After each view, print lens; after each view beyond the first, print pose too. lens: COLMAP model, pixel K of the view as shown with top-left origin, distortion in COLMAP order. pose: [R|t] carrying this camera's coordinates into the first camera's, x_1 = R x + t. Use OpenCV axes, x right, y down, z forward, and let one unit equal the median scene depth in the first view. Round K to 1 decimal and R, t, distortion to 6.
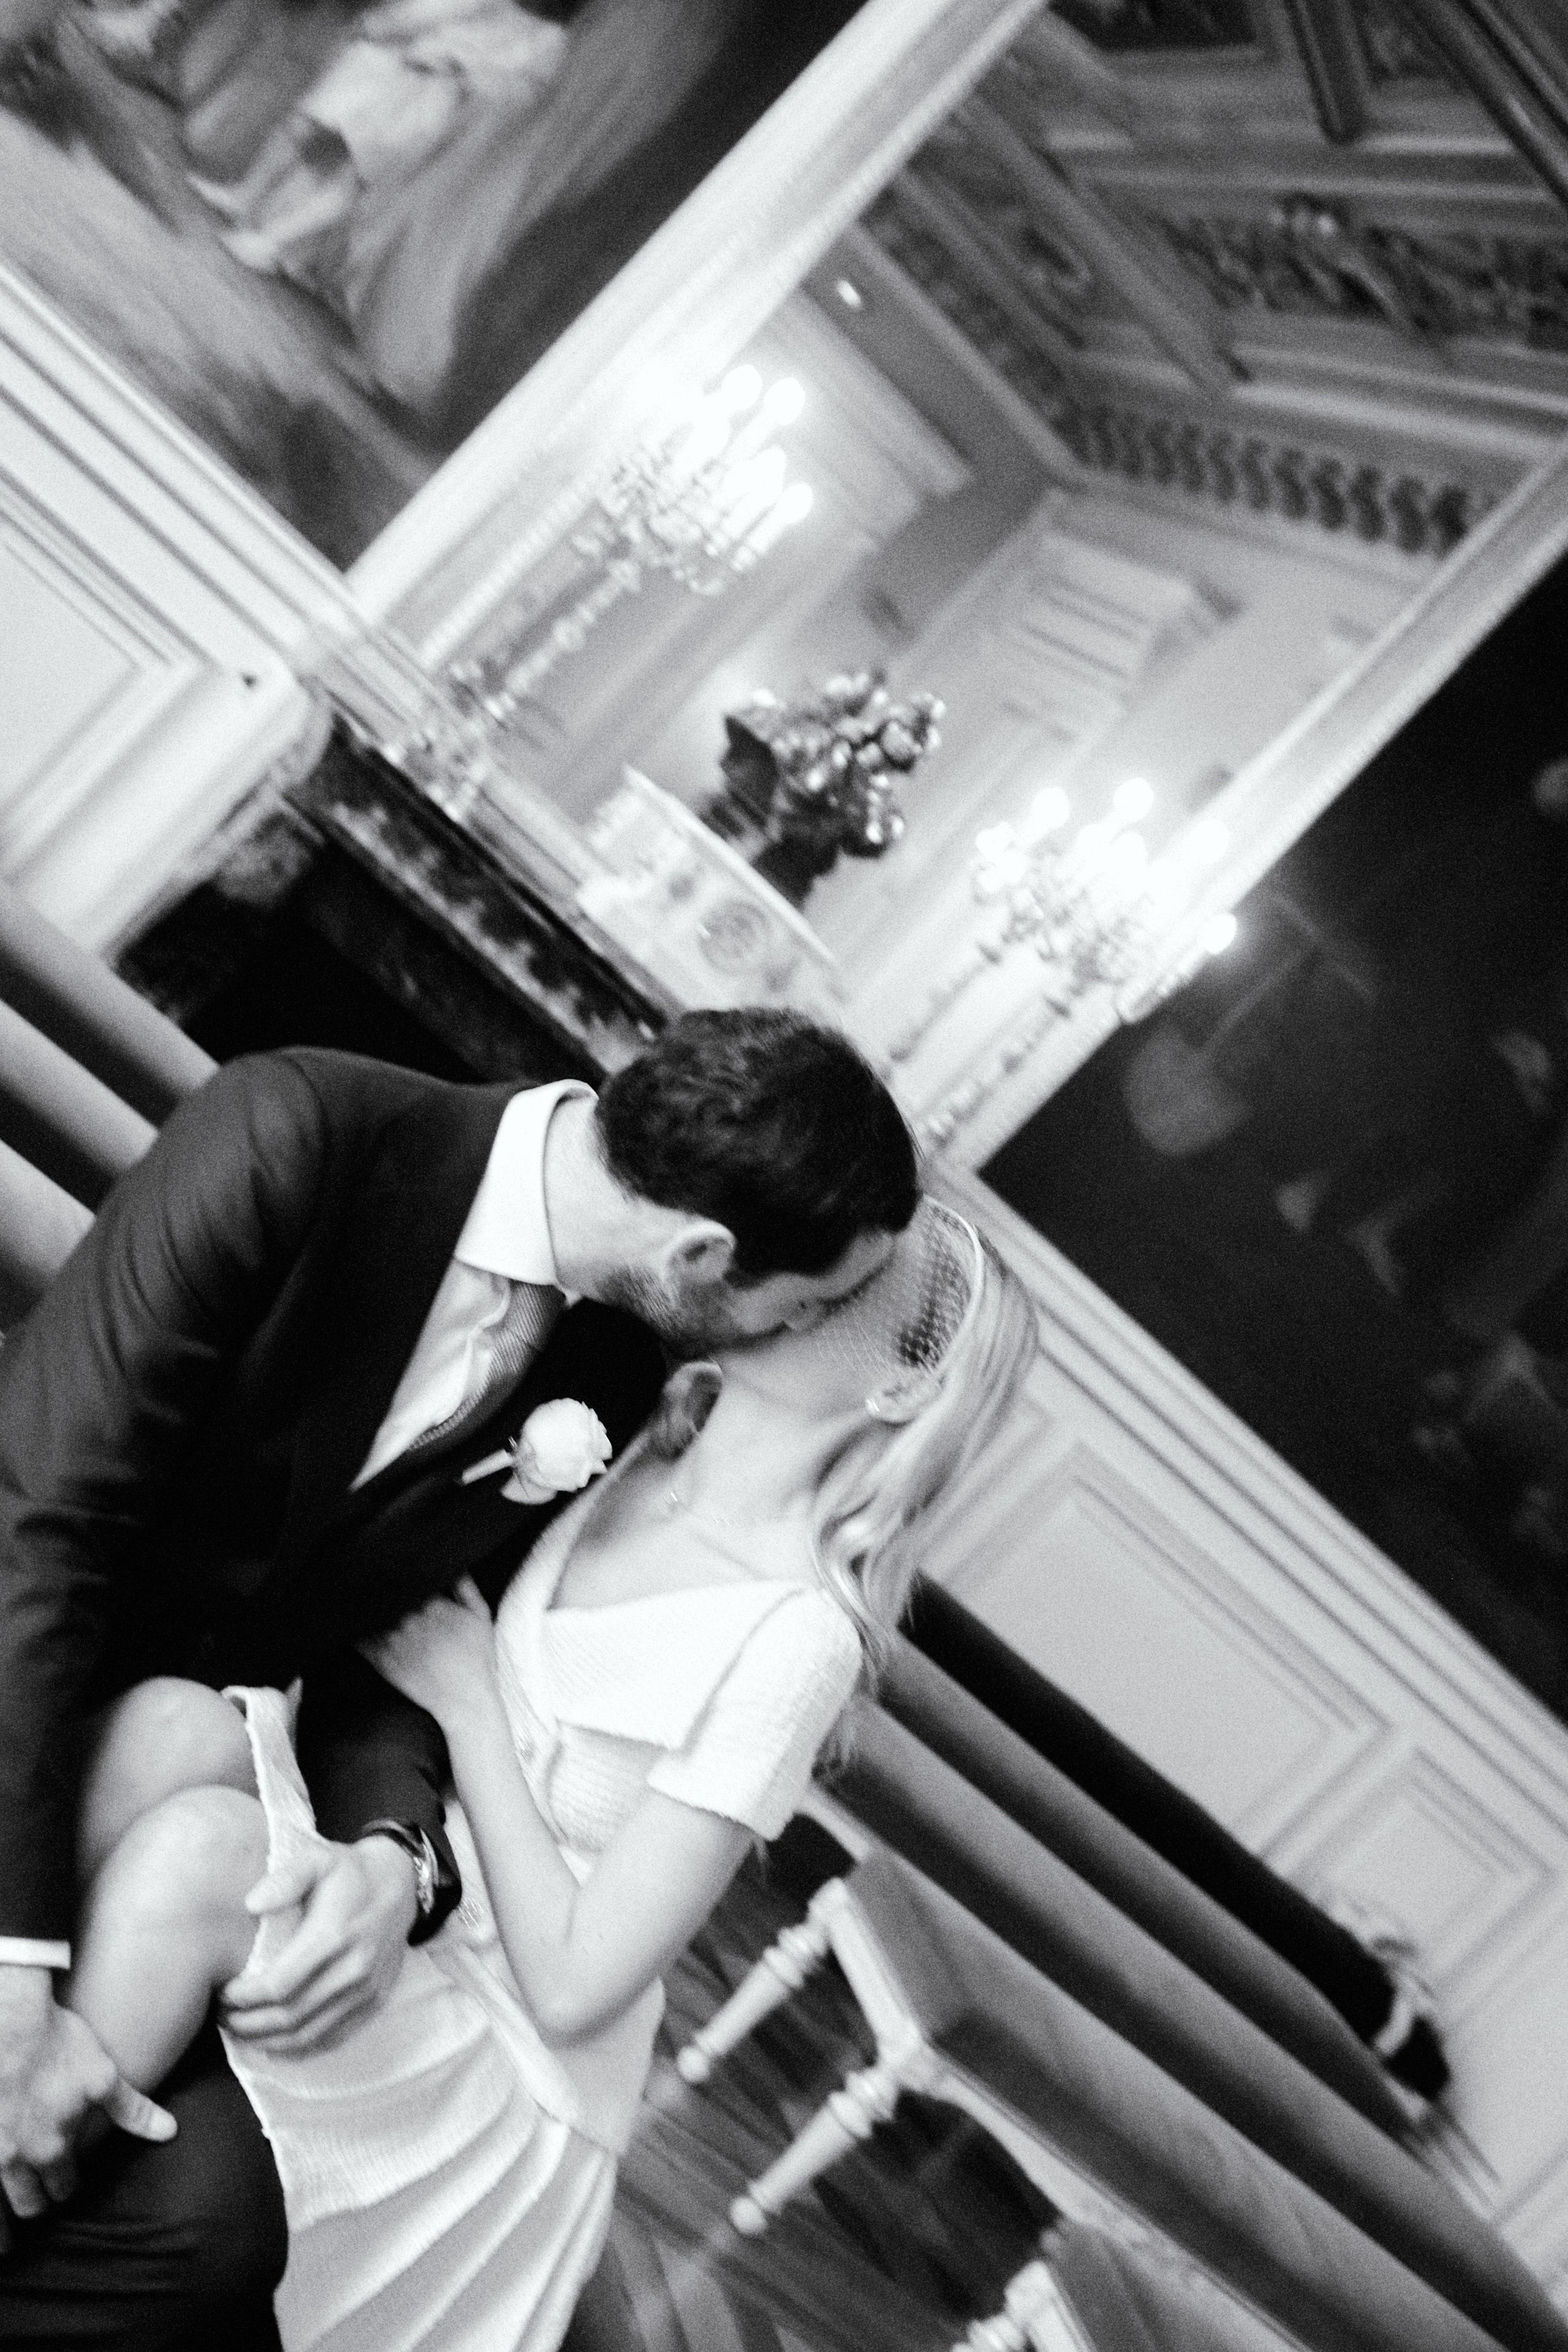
lens RADIAL K [[3309.8, 0, 746.4], [0, 3309.8, 1178.7], [0, 0, 1]] dist [0.024575, 0.026322]
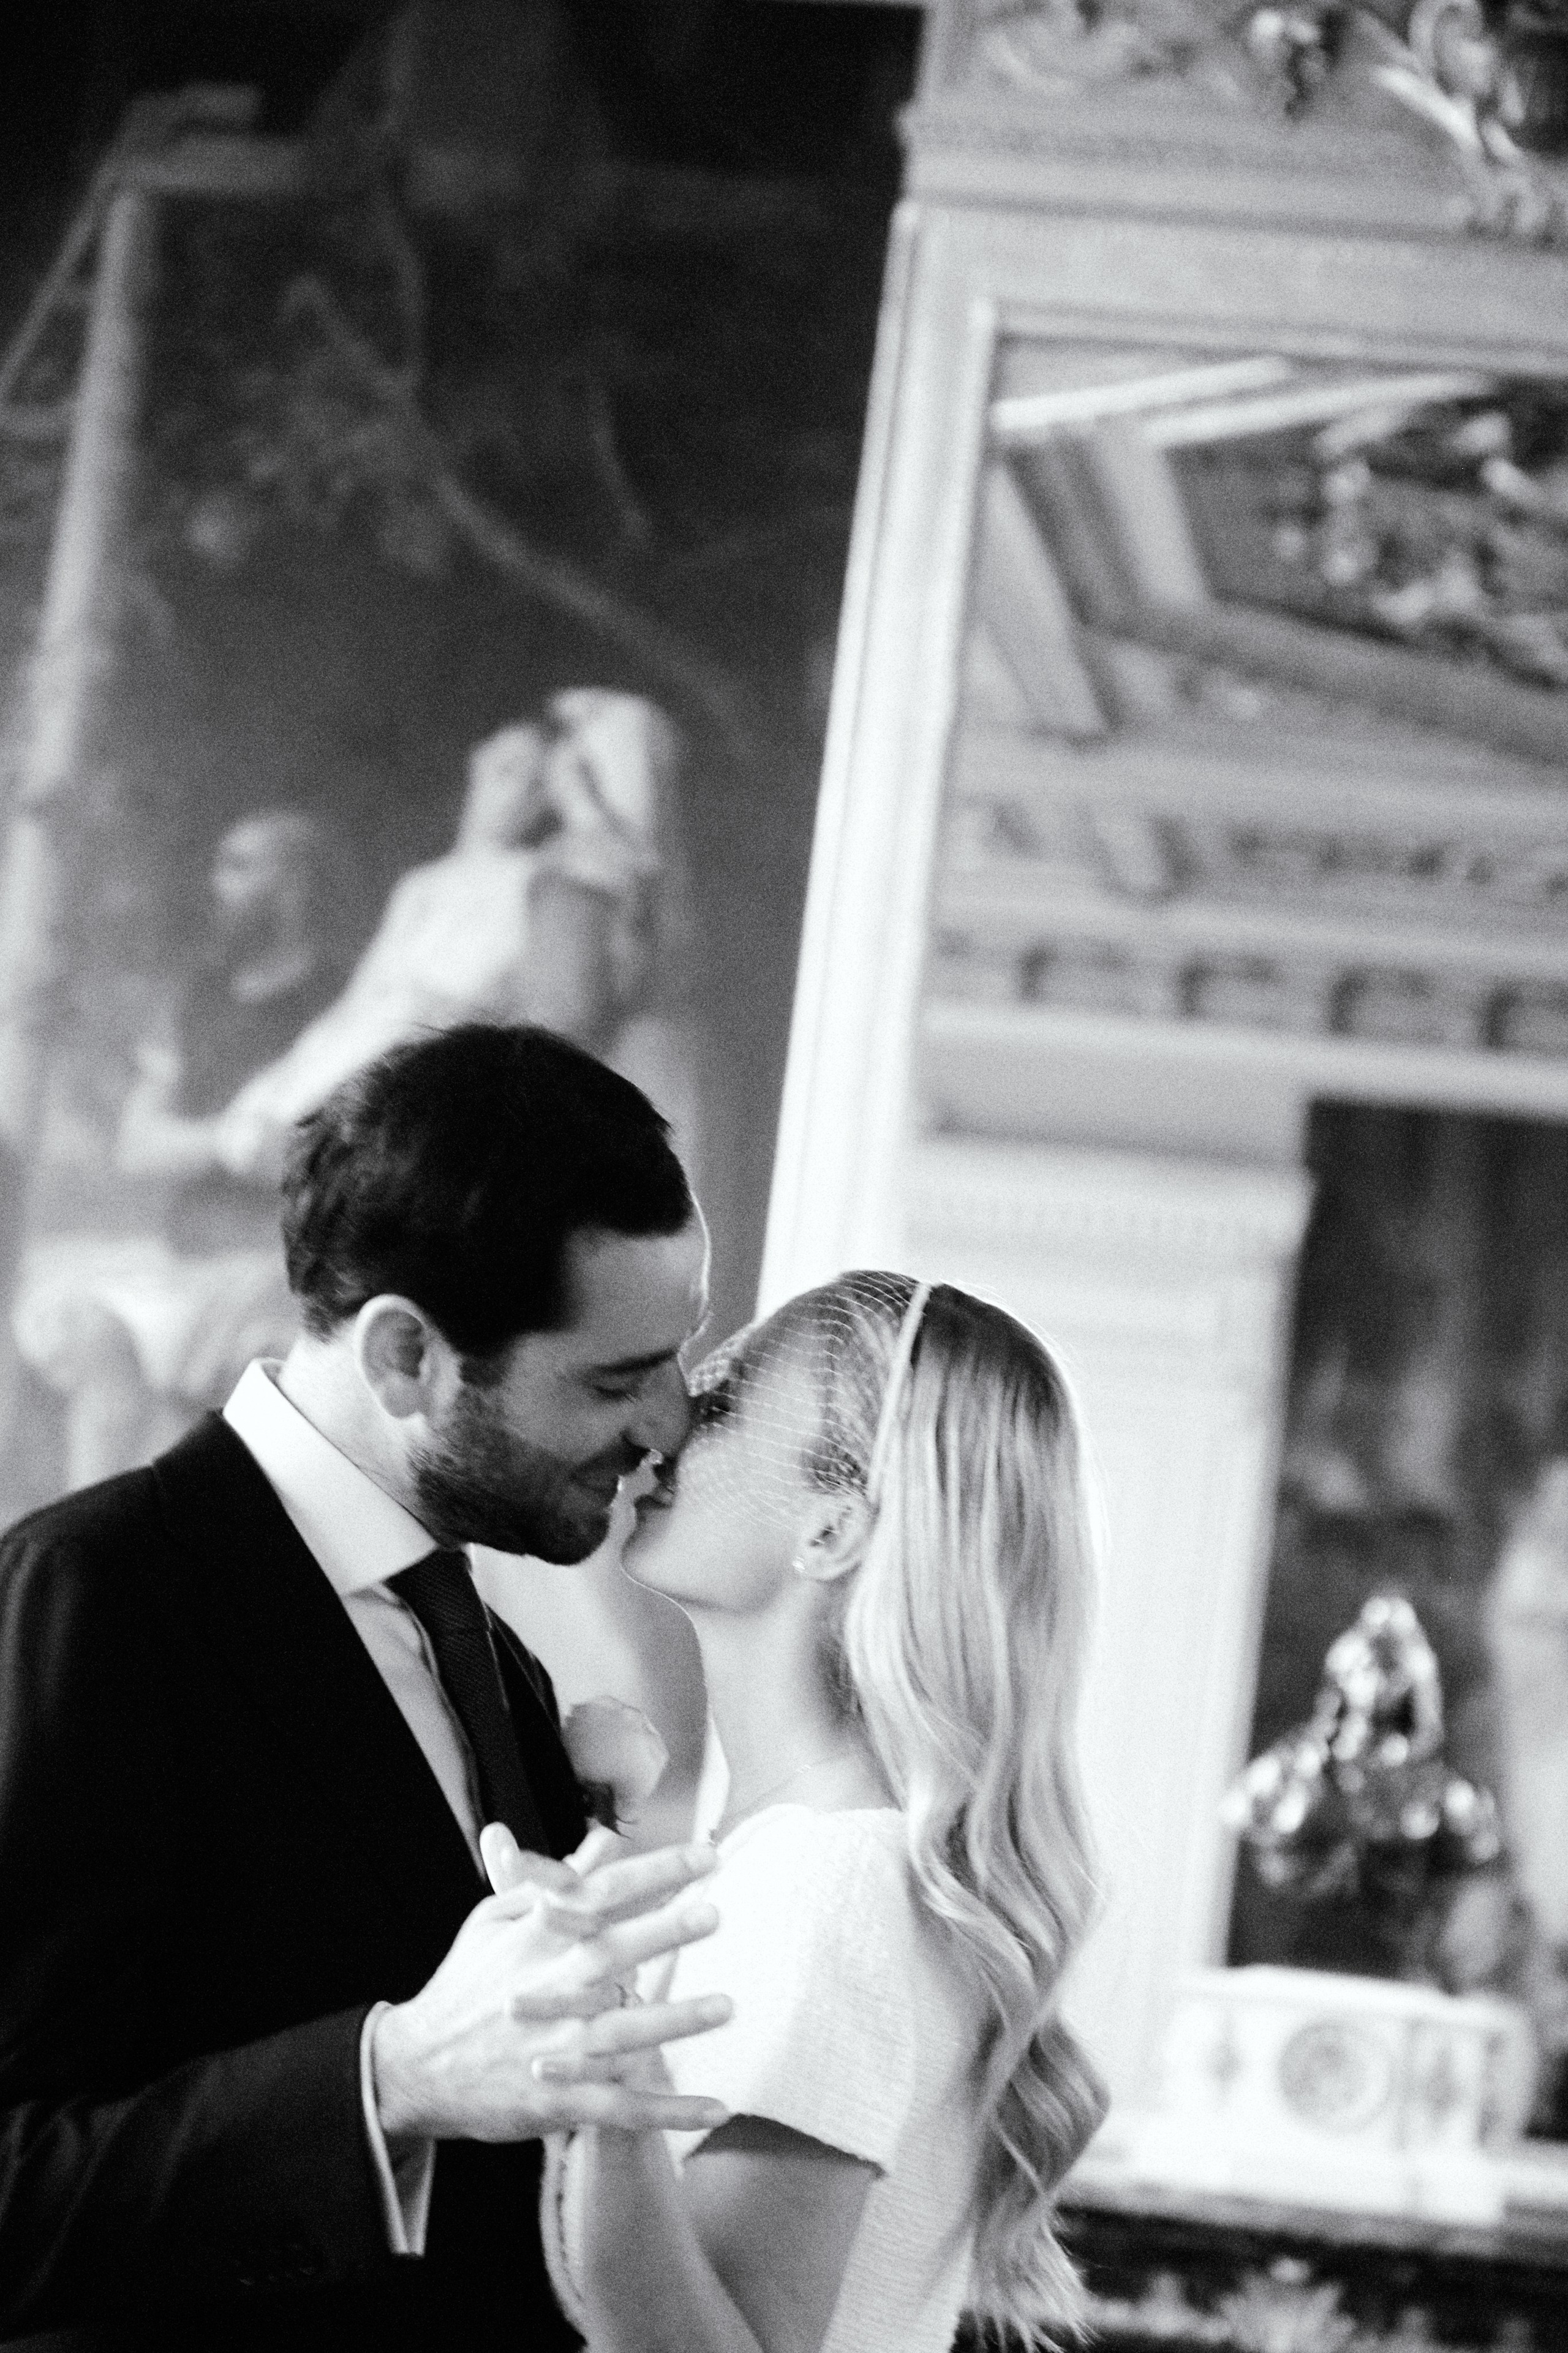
lens RADIAL K [[6397.2, 0, 781.7], [0, 6397.2, 1232.9], [0, 0, 1]] dist [0.045666, -0.580390]
pose [[0.722638, -0.637188, -0.267930, 0.368900], [0.472314, 0.738187, -0.481663, 0.368189], [0.504693, 0.221521, 0.834394, -0.150761]]
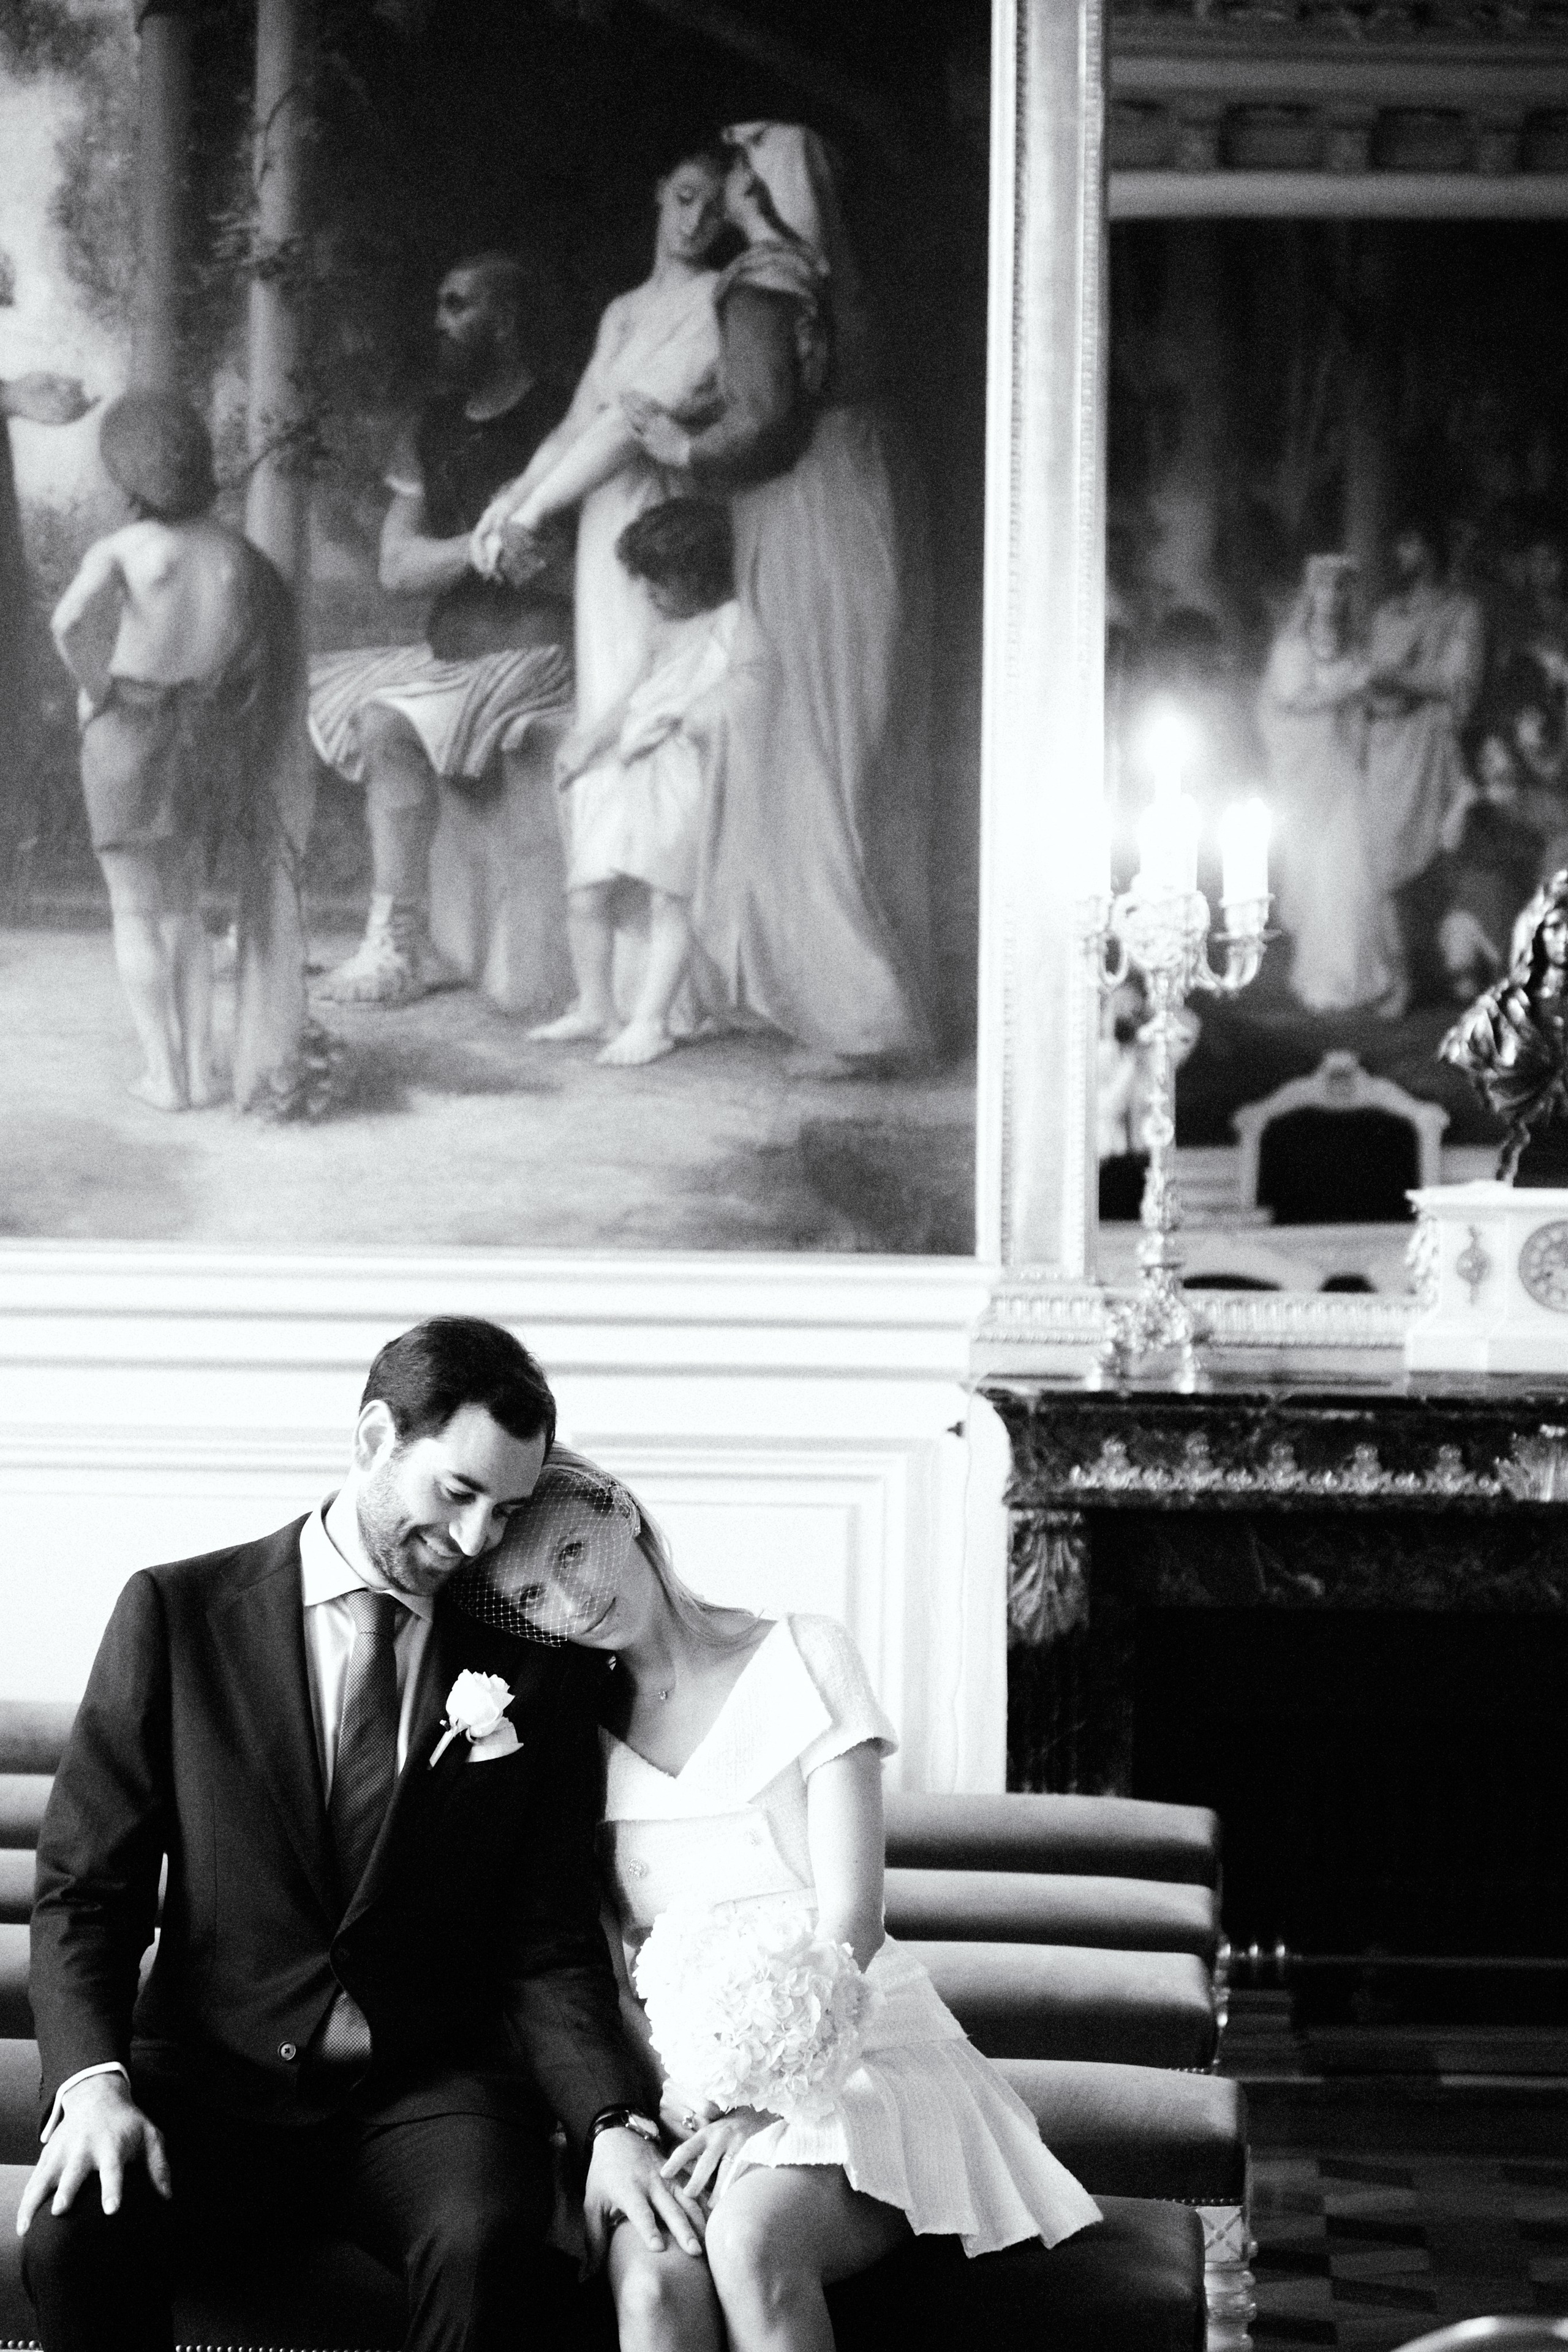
lens RADIAL K [[7039.0, 0, 784.0], [0, 7039.0, 1176.0], [0, 0, 1]] dist [0.135579, -0.353822]
pose [[0.680971, -0.671693, -0.291730, 0.377981], [0.589858, 0.739189, -0.325066, 0.350318], [0.433988, 0.049281, 0.899570, -0.594574]]
